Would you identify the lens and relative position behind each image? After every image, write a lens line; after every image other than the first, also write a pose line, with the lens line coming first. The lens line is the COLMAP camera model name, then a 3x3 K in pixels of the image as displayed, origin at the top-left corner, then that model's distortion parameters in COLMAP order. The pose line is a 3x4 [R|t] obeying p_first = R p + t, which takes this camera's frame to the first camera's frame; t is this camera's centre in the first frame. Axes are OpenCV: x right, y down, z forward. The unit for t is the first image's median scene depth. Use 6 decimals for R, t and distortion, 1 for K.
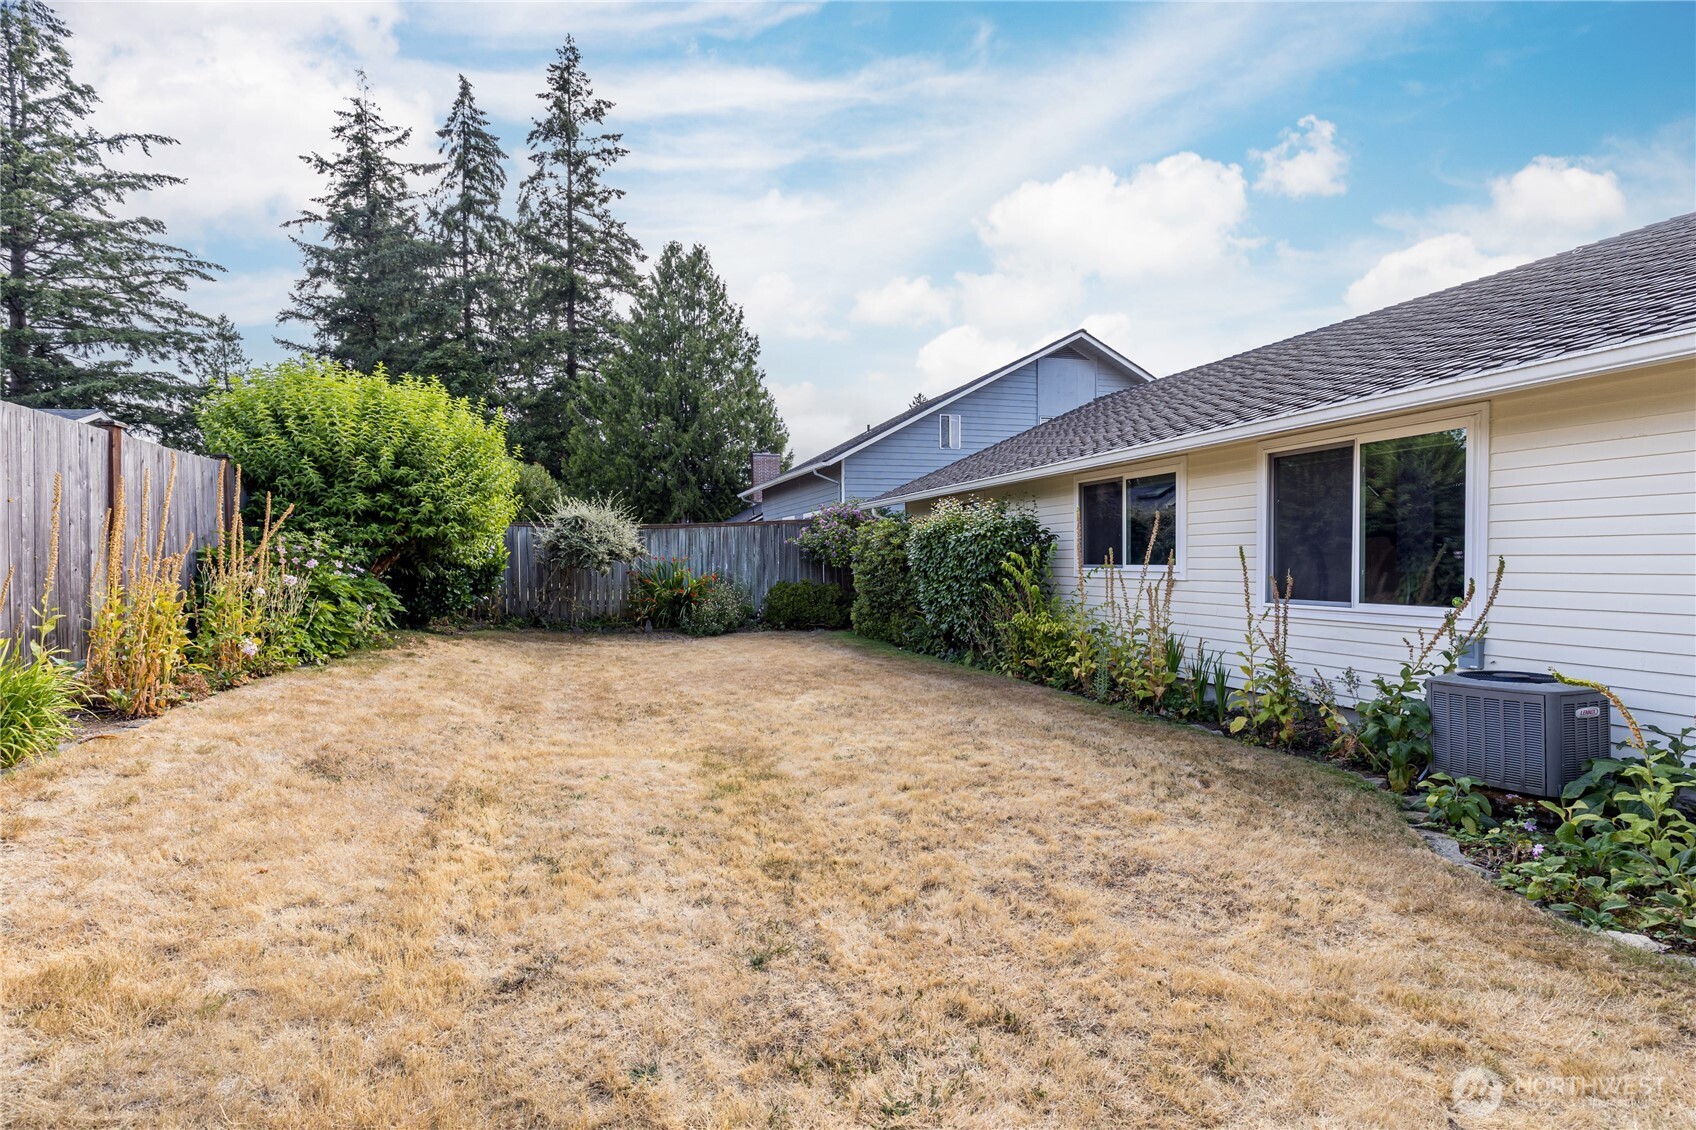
lens RADIAL K [[789.3, 0, 833.4], [0, 789.3, 563.3], [0, 0, 1]] dist [-0.004843, -0.000700]
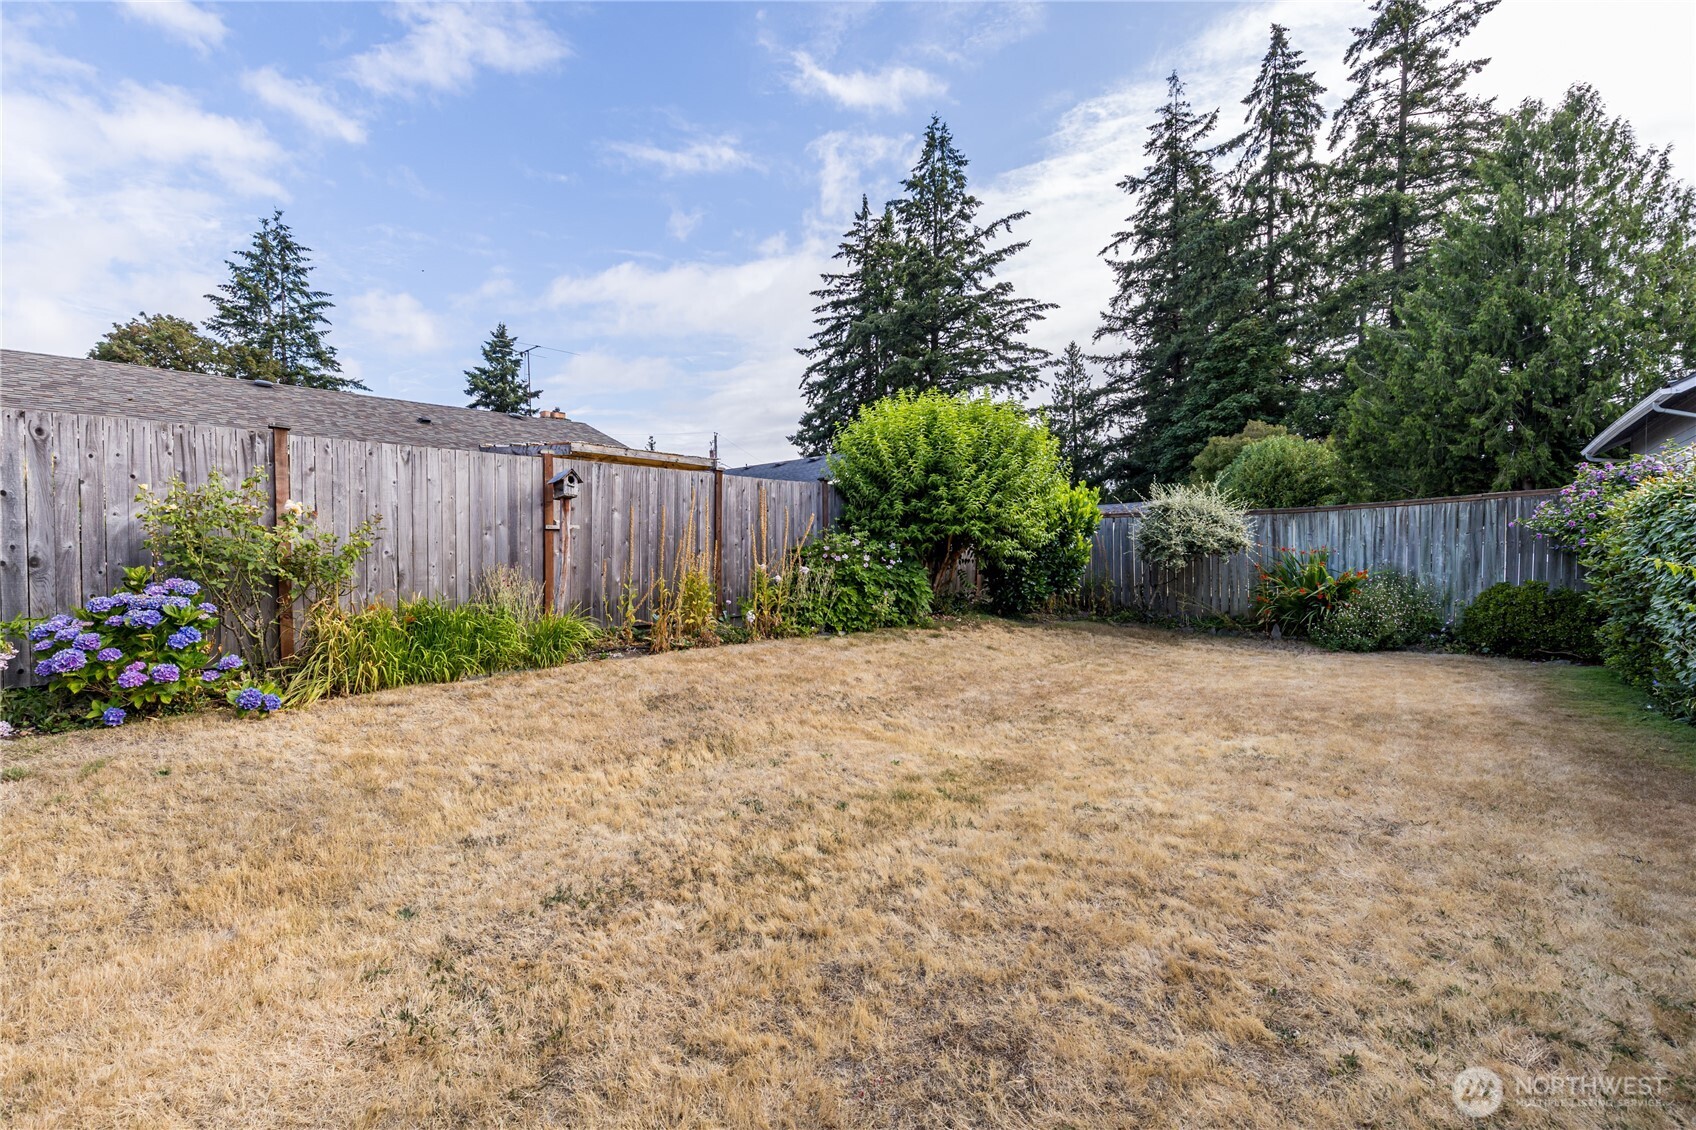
lens RADIAL K [[826.7, 0, 849.6], [0, 826.7, 557.9], [0, 0, 1]] dist [0.001230, 0.000379]
pose [[0.499286, 0.007247, -0.866407, 0.147332], [0.001596, 0.999956, 0.009284, -0.003299], [0.866436, -0.006019, 0.499253, 0.090740]]
